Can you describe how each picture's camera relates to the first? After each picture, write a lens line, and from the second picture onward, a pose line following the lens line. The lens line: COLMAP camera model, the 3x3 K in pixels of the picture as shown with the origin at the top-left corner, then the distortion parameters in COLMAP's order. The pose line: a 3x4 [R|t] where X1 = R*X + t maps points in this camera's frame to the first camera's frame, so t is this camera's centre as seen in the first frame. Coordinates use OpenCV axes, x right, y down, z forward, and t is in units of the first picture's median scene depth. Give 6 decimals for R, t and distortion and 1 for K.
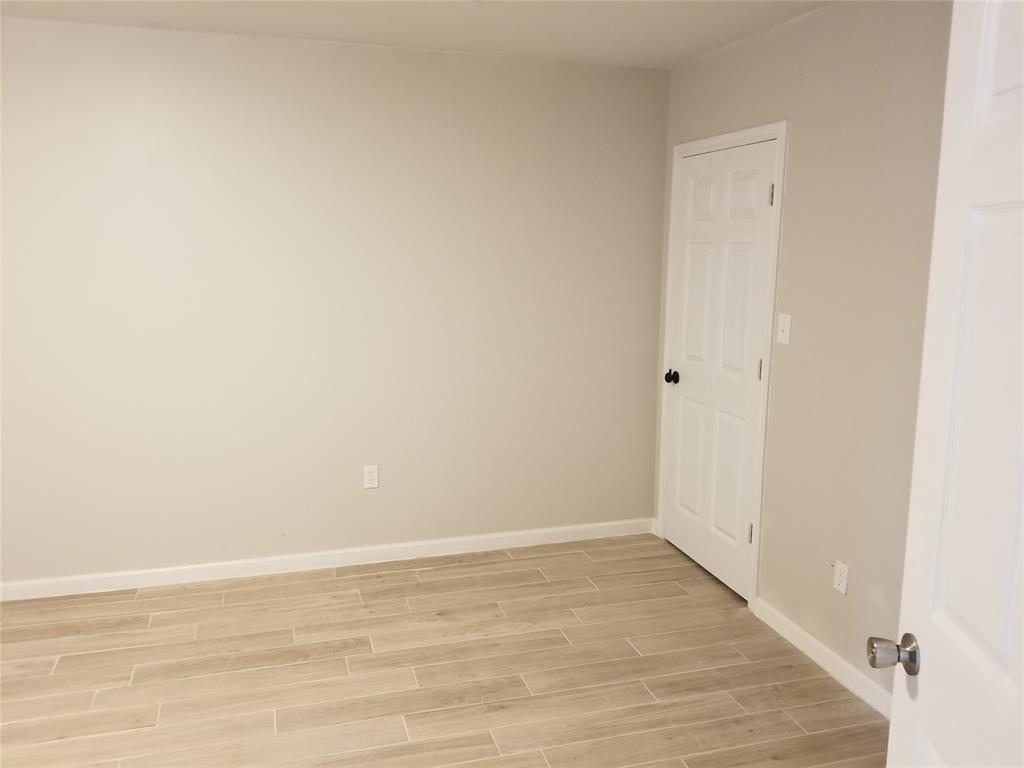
lens RADIAL K [[808.9, 0, 510.4], [0, 808.9, 376.6], [0, 0, 1]] dist [0.021448, -0.032757]
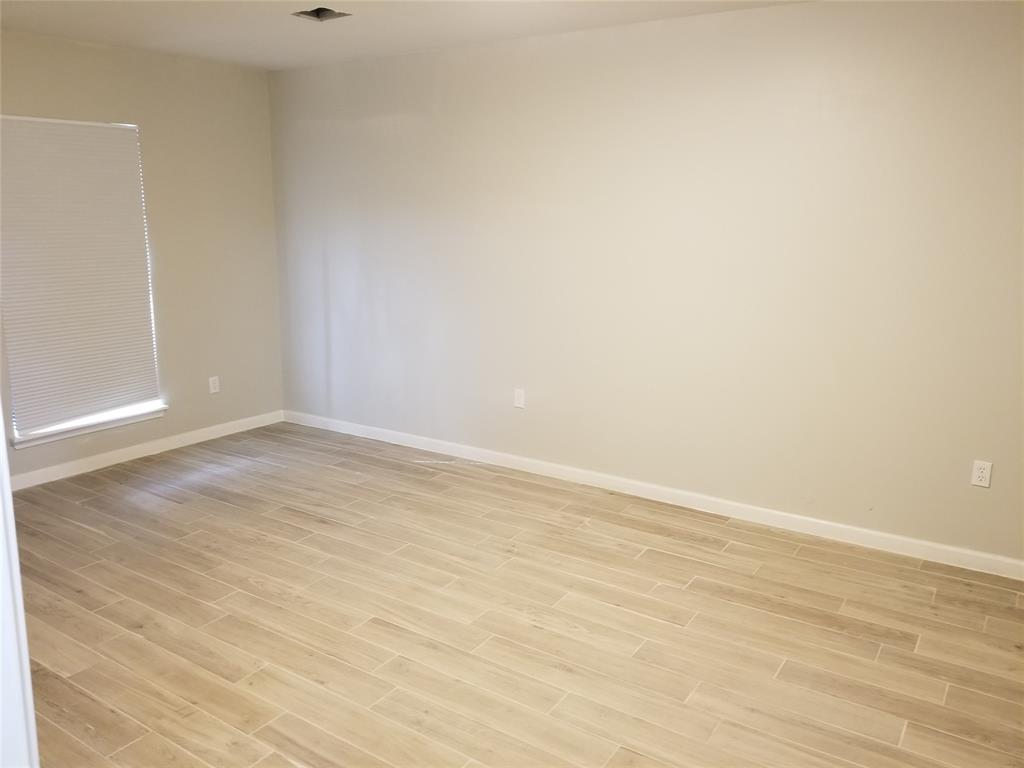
lens RADIAL K [[808.9, 0, 512.3], [0, 808.9, 390.1], [0, 0, 1]] dist [0.021448, -0.032757]
pose [[0.660531, 0.176200, -0.729830, 0.146302], [-0.129872, 0.984233, 0.120079, -0.007982], [0.739481, 0.015468, 0.673000, 0.024826]]
